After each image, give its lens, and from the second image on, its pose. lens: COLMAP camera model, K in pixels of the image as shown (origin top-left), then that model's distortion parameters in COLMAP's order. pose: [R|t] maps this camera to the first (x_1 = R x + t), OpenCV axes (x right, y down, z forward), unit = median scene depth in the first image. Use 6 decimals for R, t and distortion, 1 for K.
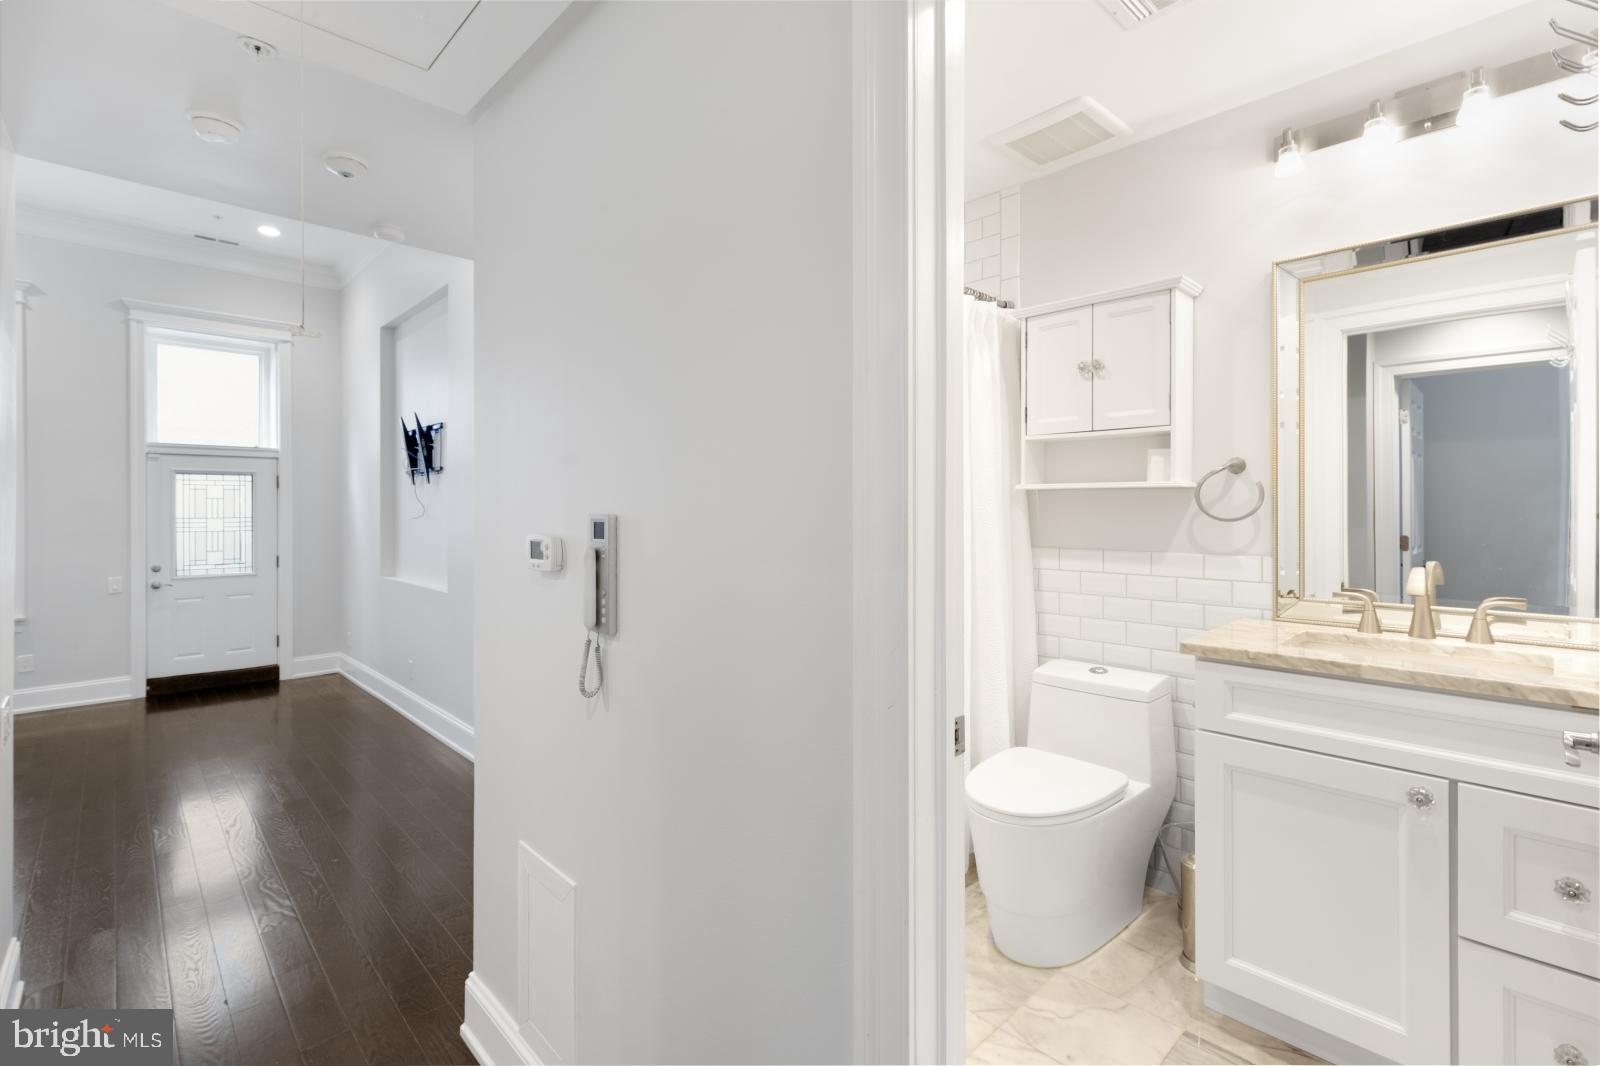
lens RADIAL K [[722.6, 0, 791.8], [0, 722.6, 506.9], [0, 0, 1]] dist [0.004598, -0.000651]
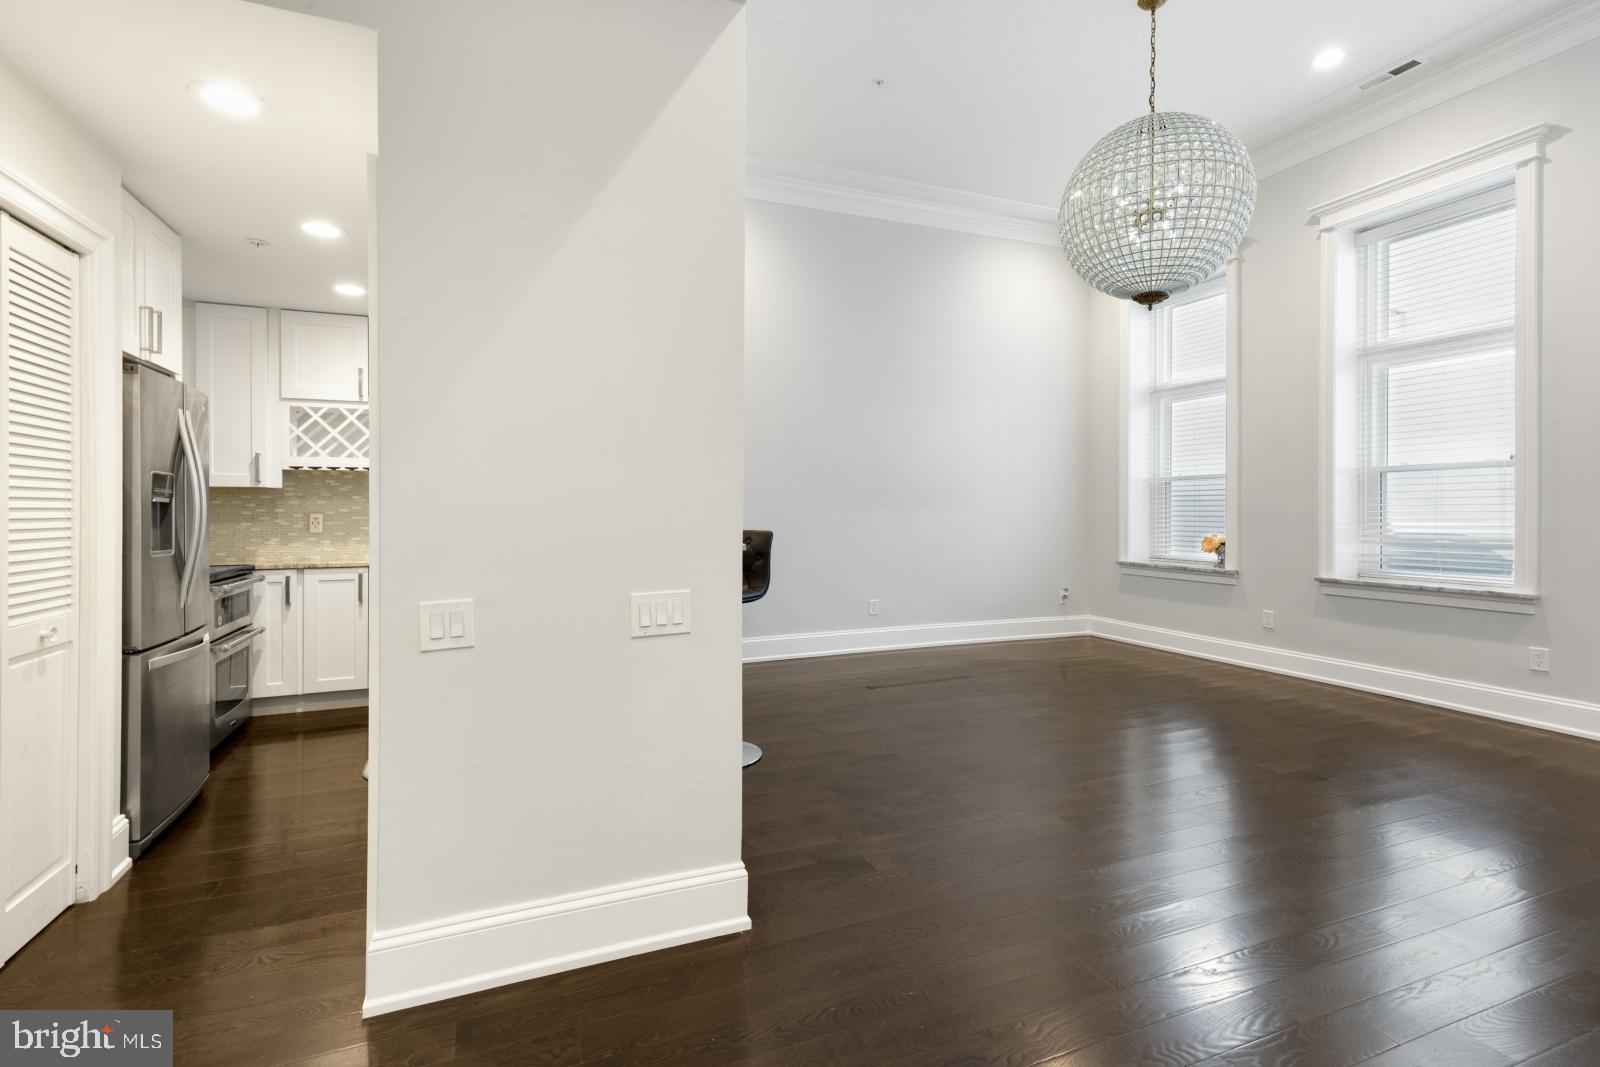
lens RADIAL K [[747.0, 0, 794.7], [0, 747.0, 507.2], [0, 0, 1]] dist [0.003891, 0.000032]
pose [[-0.367817, 0.000564, -0.929898, -0.083809], [0.004149, 0.999991, -0.001035, 0.056135], [0.929889, -0.004239, -0.367816, 0.531941]]
